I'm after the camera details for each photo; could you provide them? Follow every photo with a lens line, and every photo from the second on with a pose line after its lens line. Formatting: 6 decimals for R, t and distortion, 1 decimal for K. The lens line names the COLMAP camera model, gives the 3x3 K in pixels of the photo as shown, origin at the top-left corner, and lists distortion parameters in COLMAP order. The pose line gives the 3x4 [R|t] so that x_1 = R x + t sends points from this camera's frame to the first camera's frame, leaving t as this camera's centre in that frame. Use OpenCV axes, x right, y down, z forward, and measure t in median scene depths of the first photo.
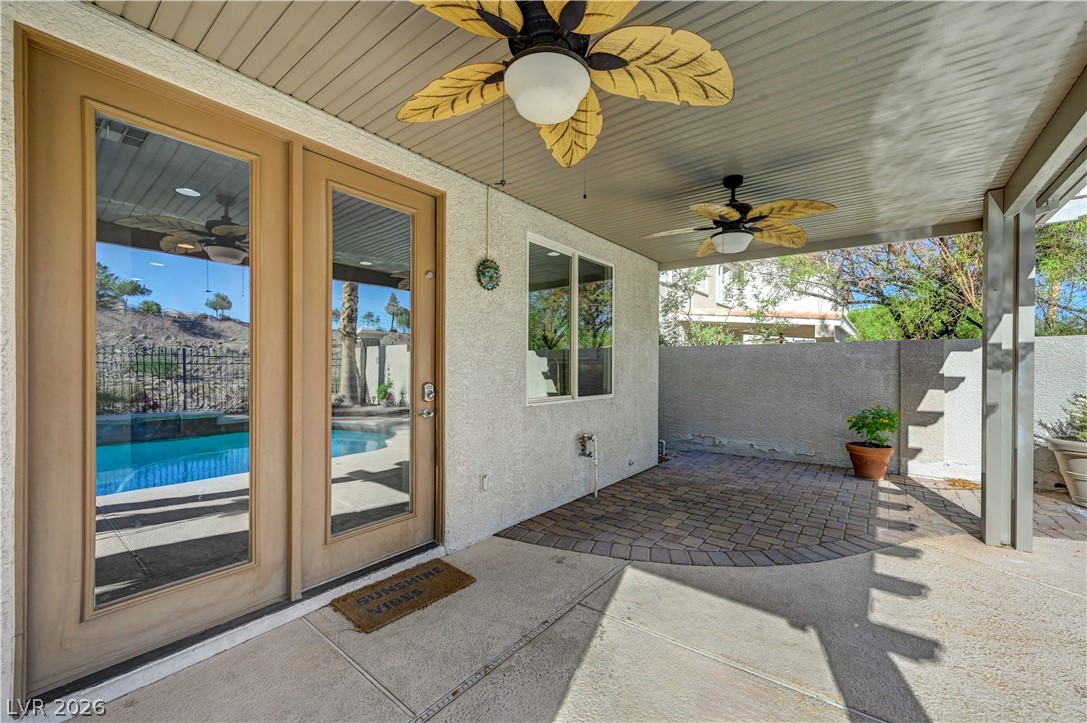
lens RADIAL K [[430.4, 0, 540.0], [0, 430.4, 364.7], [0, 0, 1]] dist [0.001621, 0.000299]
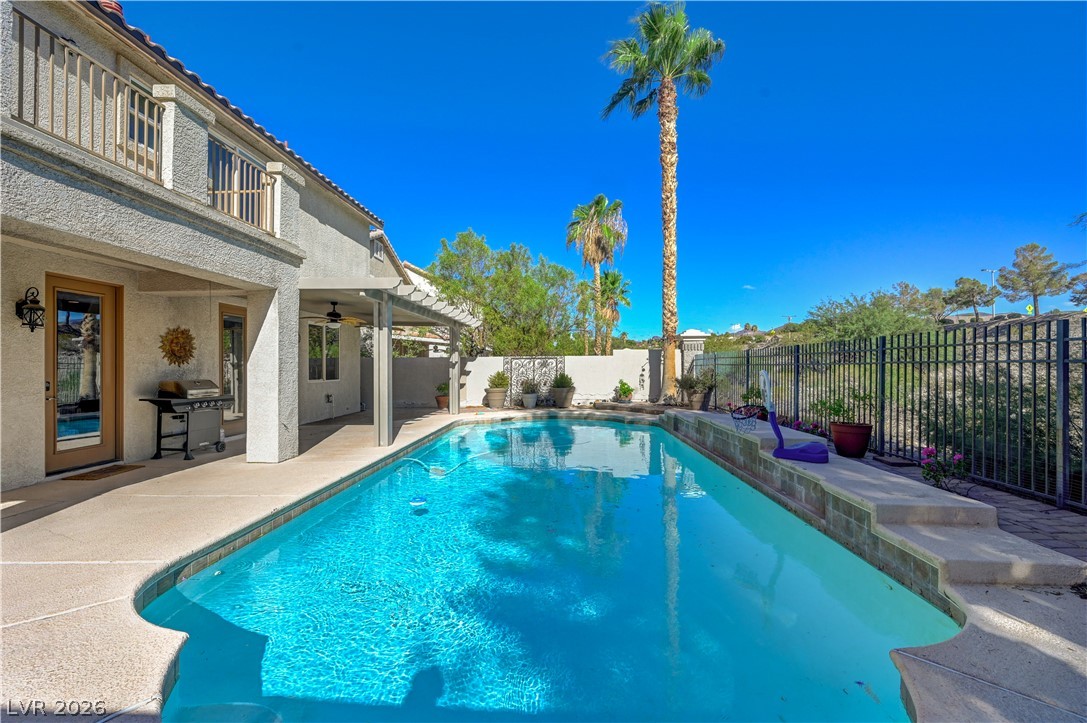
lens RADIAL K [[437.2, 0, 547.1], [0, 437.2, 363.8], [0, 0, 1]] dist [-0.006972, 0.000092]
pose [[0.801051, -0.002707, 0.598590, -0.434640], [0.004765, 0.999987, -0.001856, -0.010691], [-0.598578, 0.004339, 0.801053, -1.974140]]
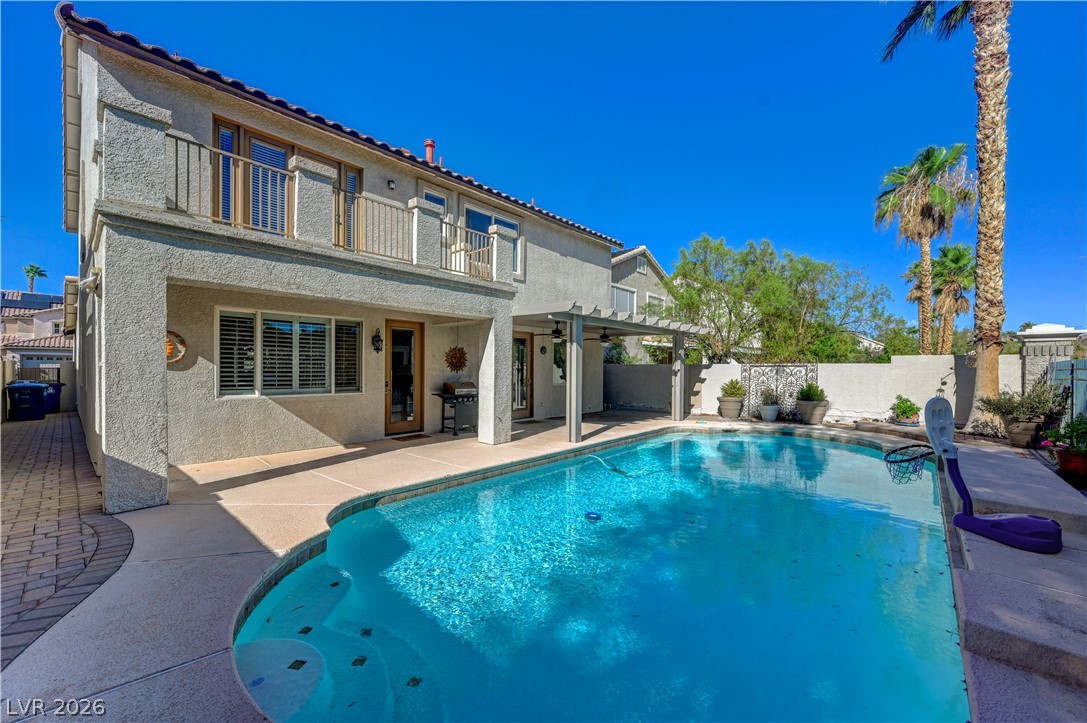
lens RADIAL K [[426.1, 0, 547.7], [0, 426.1, 370.0], [0, 0, 1]] dist [0.001946, 0.000398]
pose [[0.999299, 0.005429, -0.037053, 0.046620], [-0.005172, 0.999962, 0.007012, -0.046651], [0.037090, -0.006816, 0.999289, -2.214281]]
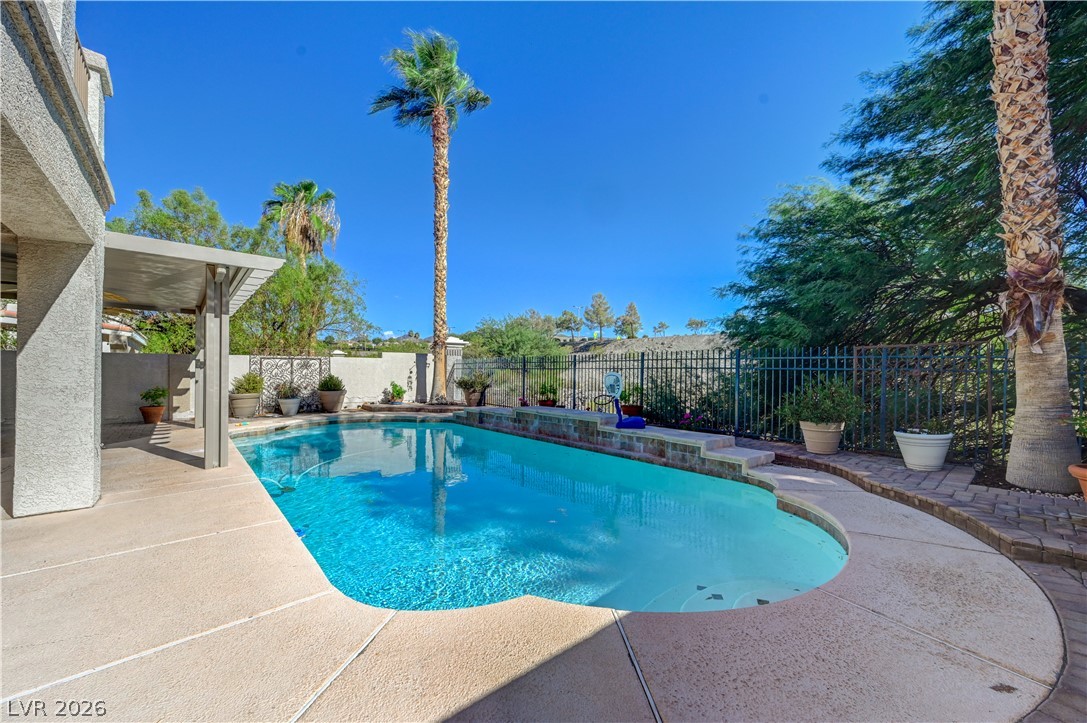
lens RADIAL K [[426.1, 0, 547.7], [0, 426.1, 370.0], [0, 0, 1]] dist [0.001946, 0.000398]
pose [[0.177868, 0.000183, 0.984054, -1.051385], [-0.008567, 0.999962, 0.001363, -0.000062], [-0.984017, -0.008673, 0.177863, -1.414393]]
